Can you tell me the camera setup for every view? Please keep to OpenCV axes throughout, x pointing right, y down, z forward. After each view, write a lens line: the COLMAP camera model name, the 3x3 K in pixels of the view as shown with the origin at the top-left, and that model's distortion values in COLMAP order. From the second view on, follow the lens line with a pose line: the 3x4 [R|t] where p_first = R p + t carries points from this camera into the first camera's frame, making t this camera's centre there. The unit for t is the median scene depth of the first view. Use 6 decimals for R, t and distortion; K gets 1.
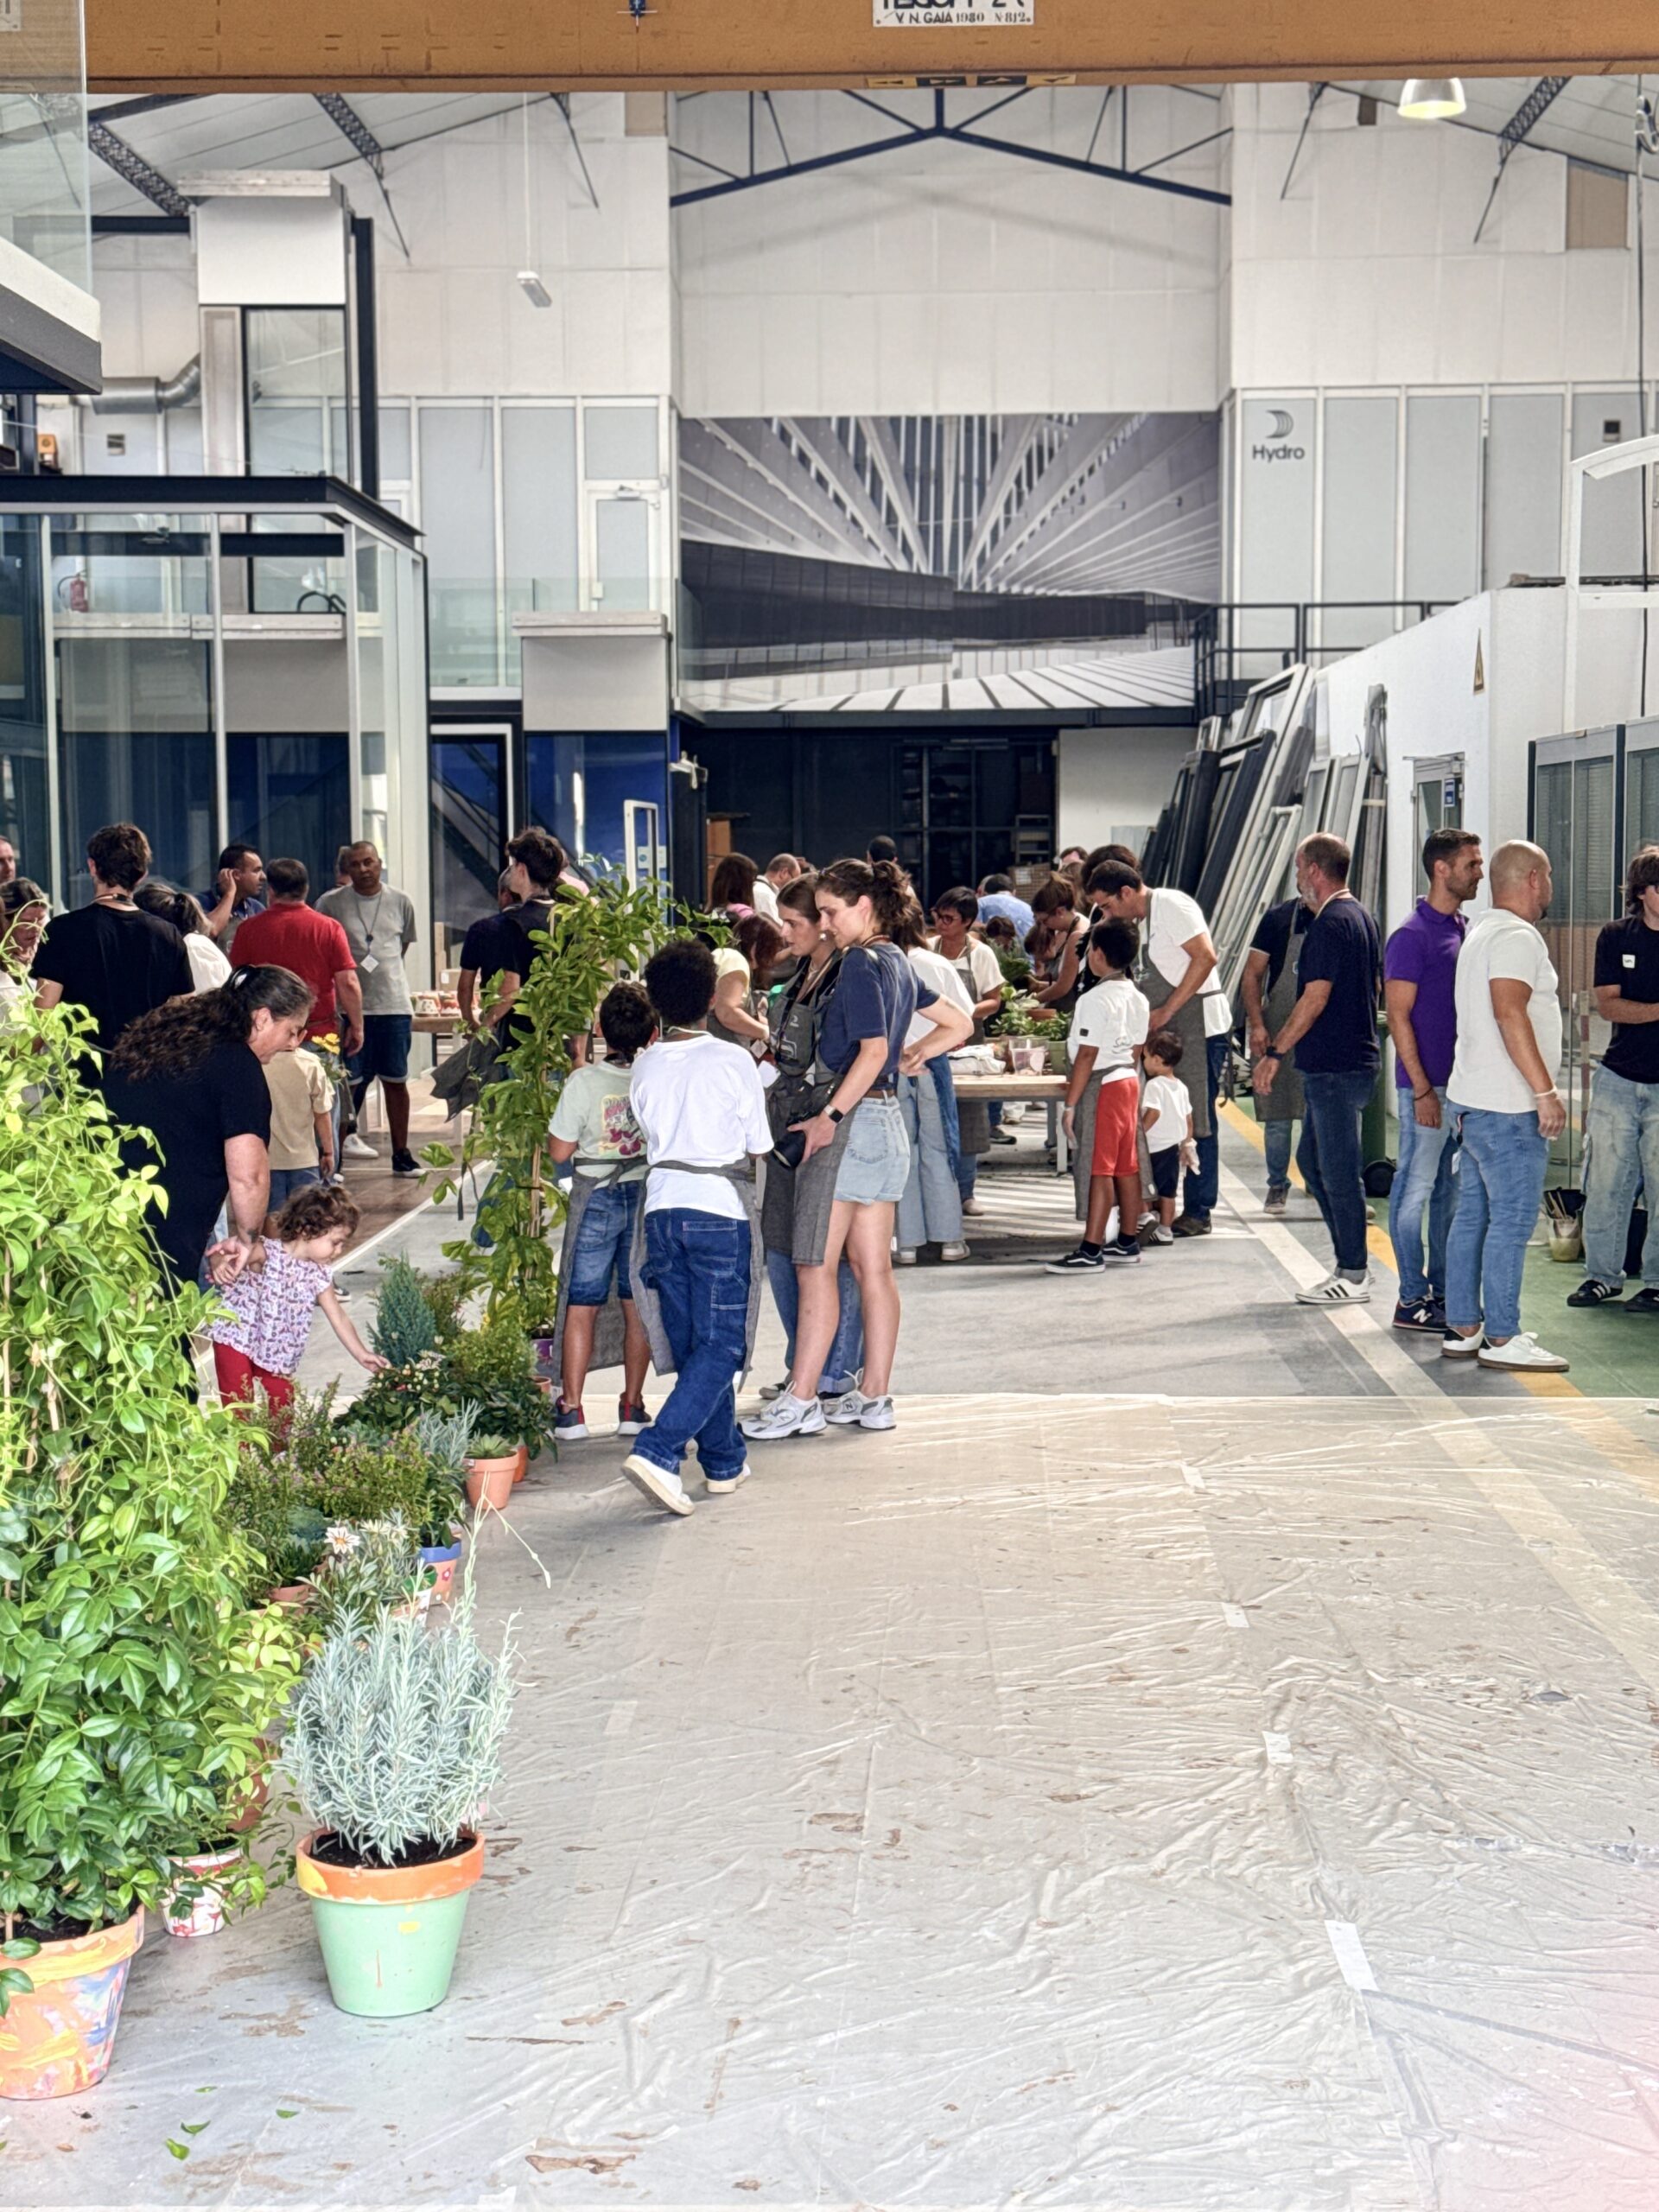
lens RADIAL K [[3415.2, 0, 822.2], [0, 3415.2, 1106.4], [0, 0, 1]] dist [0.321141, -0.738609]
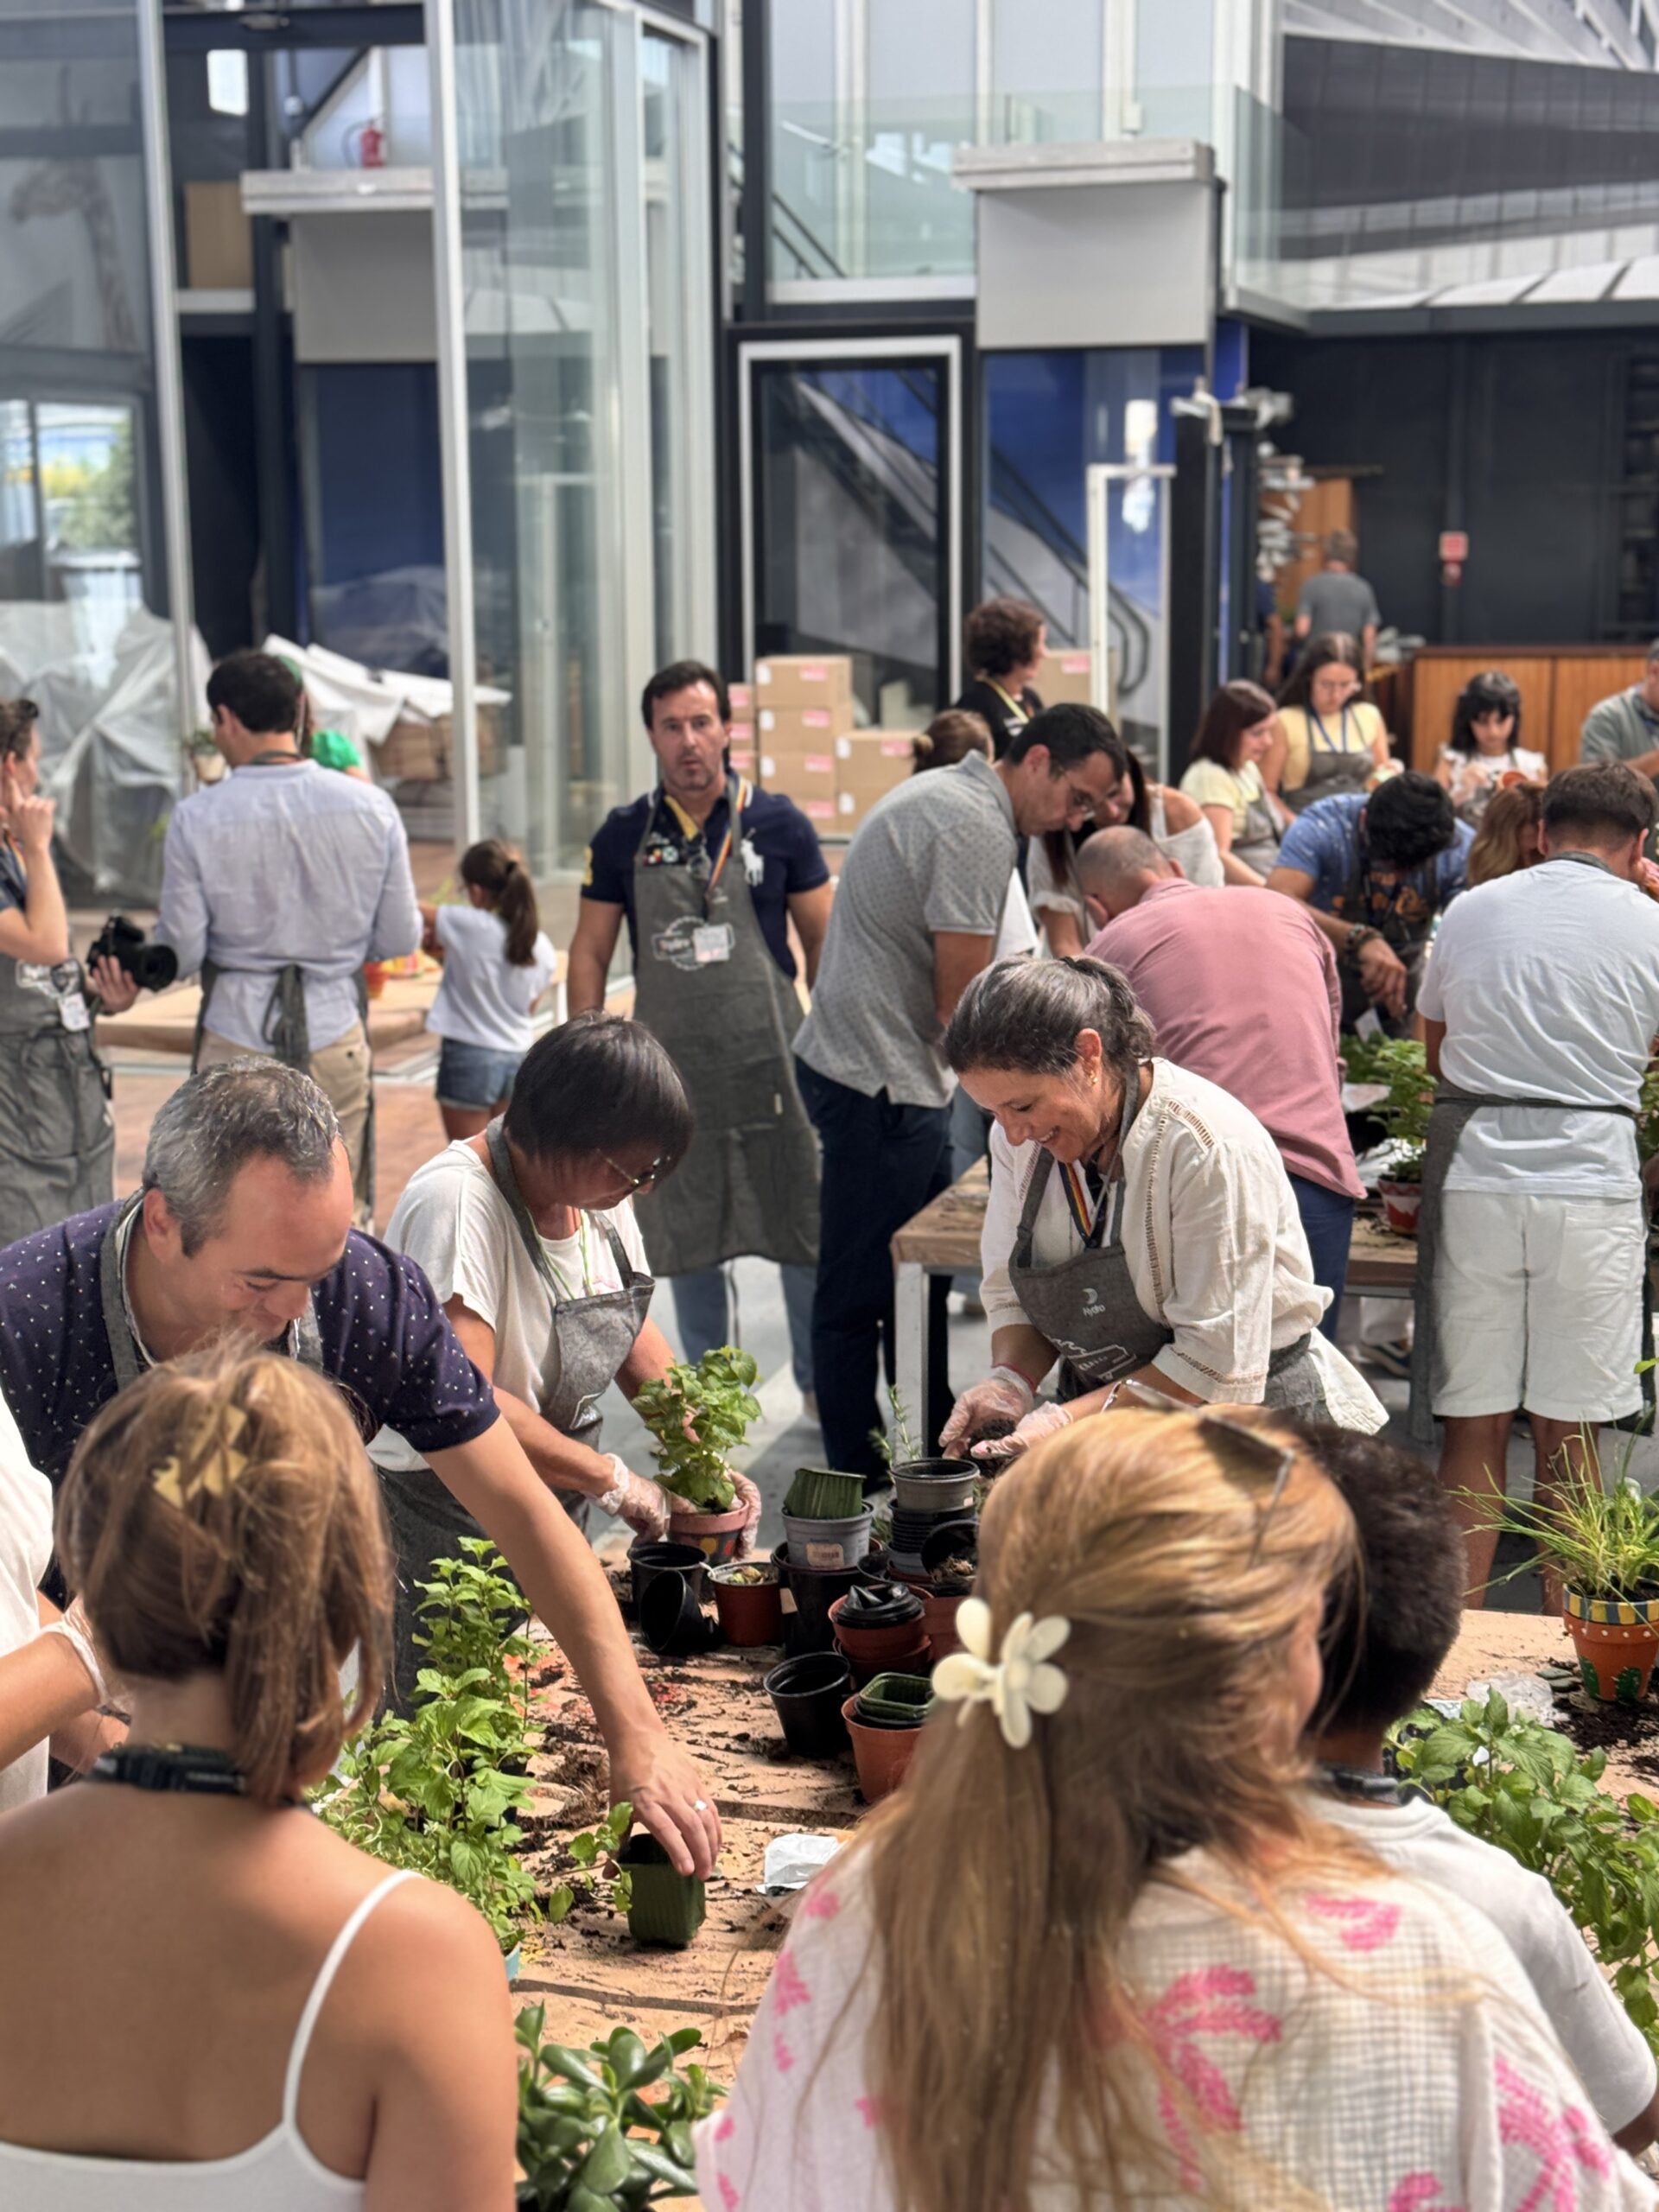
lens RADIAL K [[3415.2, 0, 822.2], [0, 3415.2, 1106.4], [0, 0, 1]] dist [0.321141, -0.738609]
pose [[0.975394, 0.037672, -0.217227, 0.024793], [-0.014358, 0.994056, 0.107923, -0.035401], [0.220002, -0.102149, 0.970137, 0.327667]]
